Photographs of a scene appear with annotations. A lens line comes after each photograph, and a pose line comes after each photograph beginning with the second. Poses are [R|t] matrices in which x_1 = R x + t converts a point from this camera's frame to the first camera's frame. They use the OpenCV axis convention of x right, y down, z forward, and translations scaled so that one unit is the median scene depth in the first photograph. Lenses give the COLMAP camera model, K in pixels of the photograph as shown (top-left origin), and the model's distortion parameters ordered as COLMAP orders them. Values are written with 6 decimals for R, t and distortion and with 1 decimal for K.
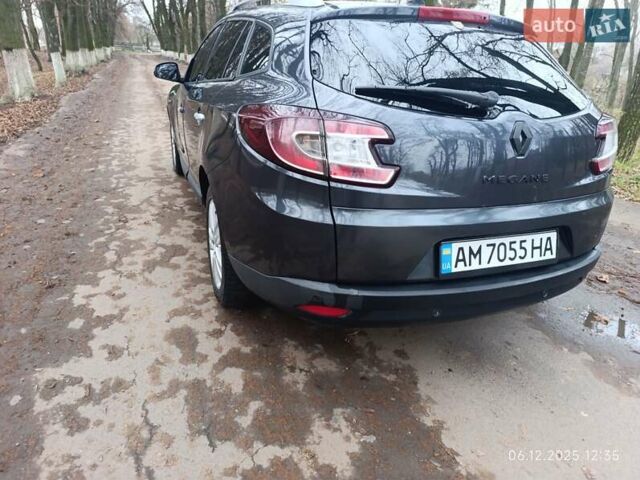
lens RADIAL K [[432.5, 0, 318.4], [0, 432.5, 239.1], [0, 0, 1]] dist [0.044195, -0.042614]
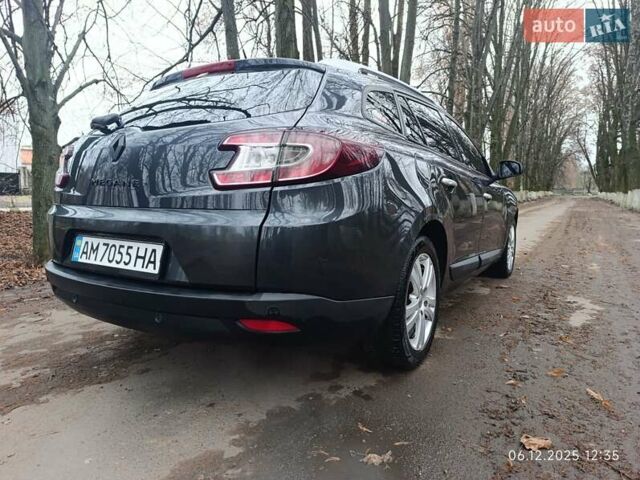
lens RADIAL K [[432.5, 0, 322.5], [0, 432.5, 240.4], [0, 0, 1]] dist [0.044195, -0.042614]
pose [[0.617807, 0.042291, -0.785192, 1.533122], [-0.279749, 0.945044, -0.169212, 0.035654], [0.734884, 0.324197, 0.595686, 0.728826]]
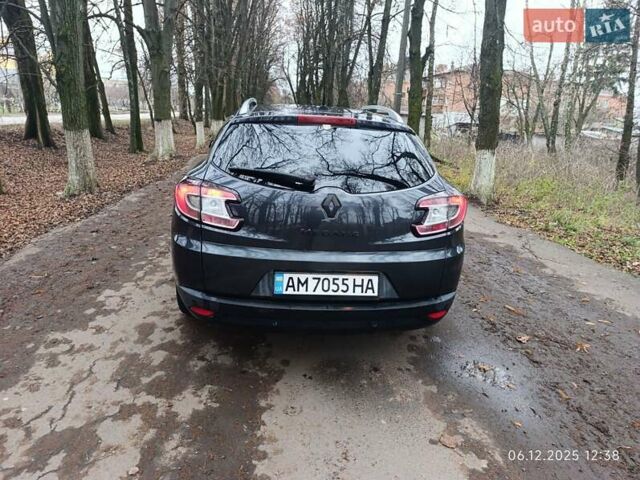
lens RADIAL K [[432.5, 0, 320.1], [0, 432.5, 235.2], [0, 0, 1]] dist [0.044195, -0.042614]
pose [[0.960732, 0.073884, -0.267459, 0.751987], [-0.110963, 0.985770, -0.126273, 0.049169], [0.254324, 0.150993, 0.955259, -0.344360]]
